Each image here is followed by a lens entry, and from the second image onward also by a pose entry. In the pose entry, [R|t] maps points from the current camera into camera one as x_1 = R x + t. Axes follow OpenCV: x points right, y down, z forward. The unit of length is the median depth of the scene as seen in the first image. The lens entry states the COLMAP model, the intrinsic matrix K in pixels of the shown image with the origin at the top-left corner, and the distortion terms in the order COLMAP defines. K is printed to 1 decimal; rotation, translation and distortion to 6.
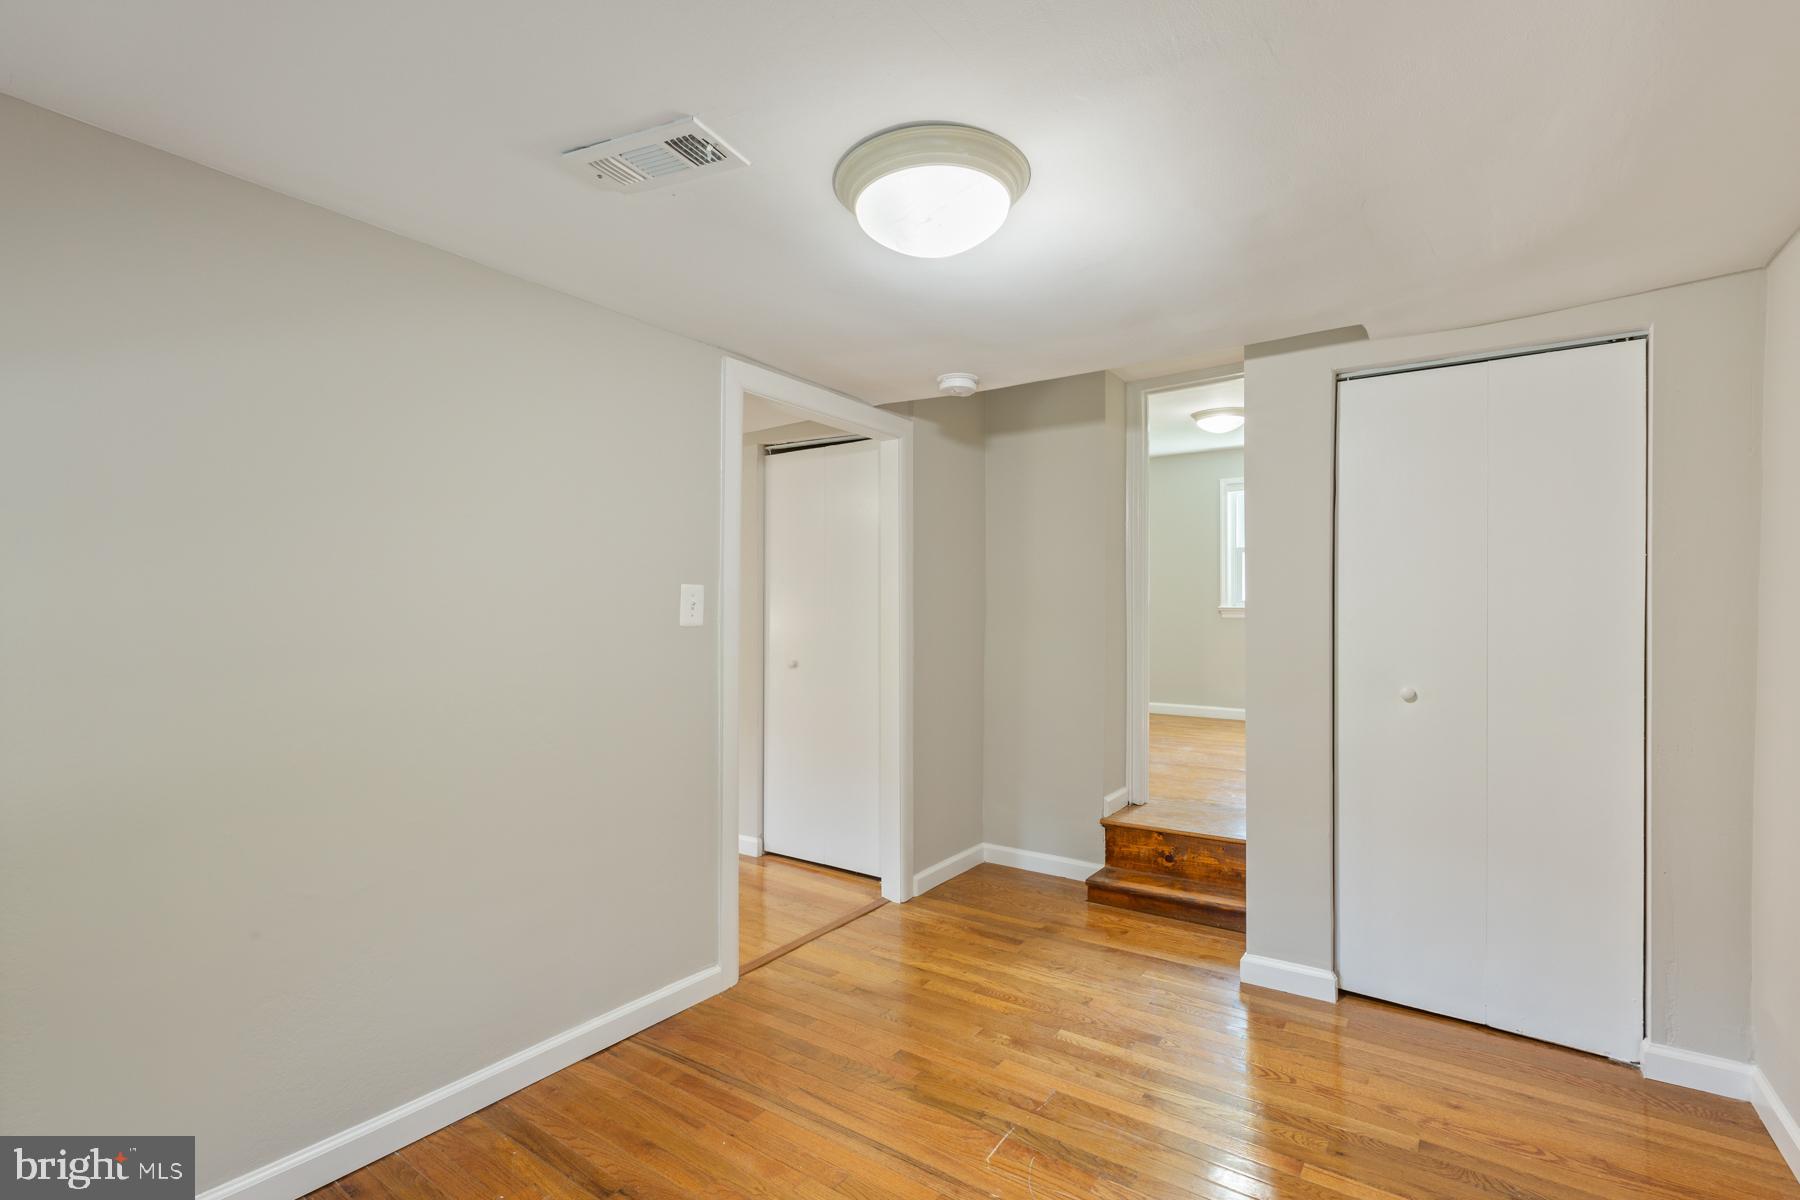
lens RADIAL K [[809.9, 0, 903.2], [0, 809.9, 599.6], [0, 0, 1]] dist [0.006031, -0.000955]
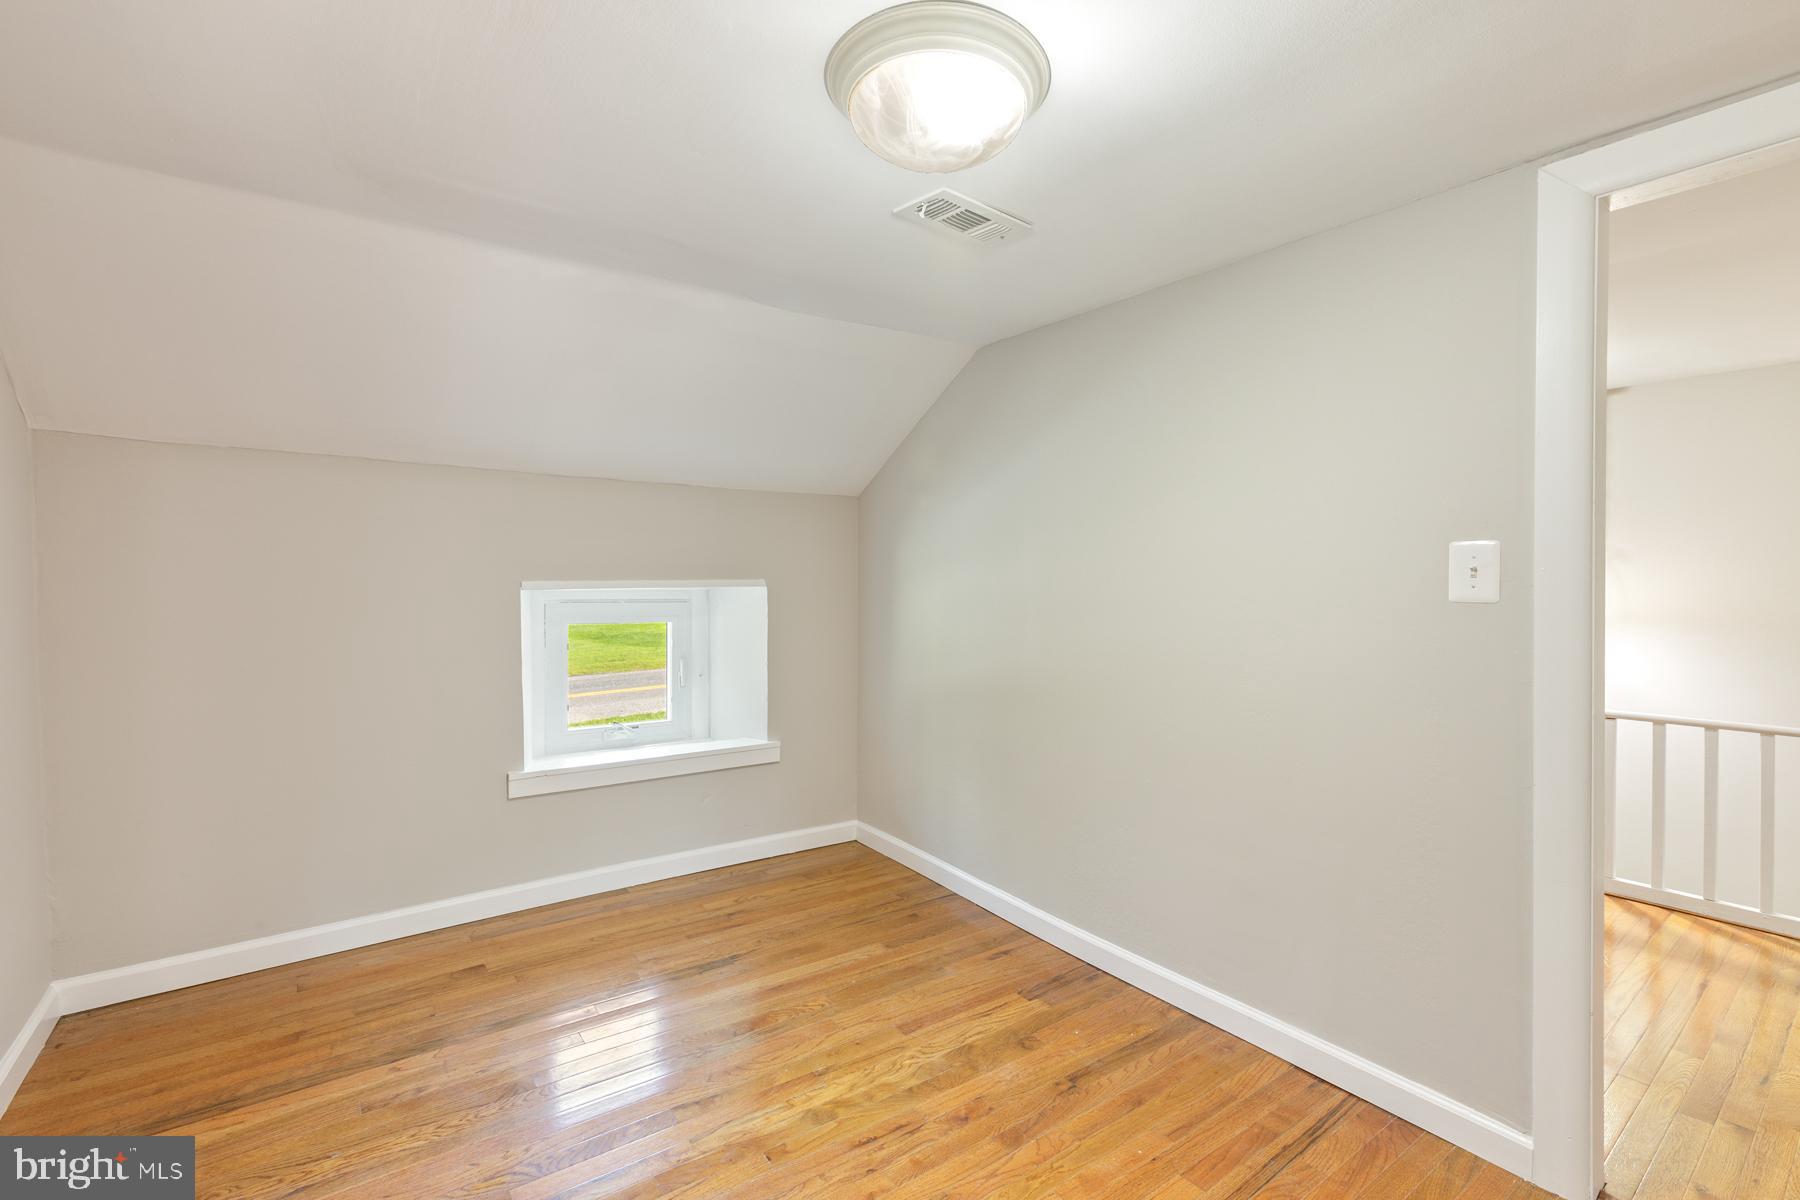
lens RADIAL K [[809.9, 0, 906.5], [0, 809.9, 601.2], [0, 0, 1]] dist [0.006031, -0.000955]
pose [[-0.306131, 0.004305, -0.951980, 0.626483], [0.002786, 0.999990, 0.003626, 0.033764], [0.951985, -0.001542, -0.306140, 0.875784]]
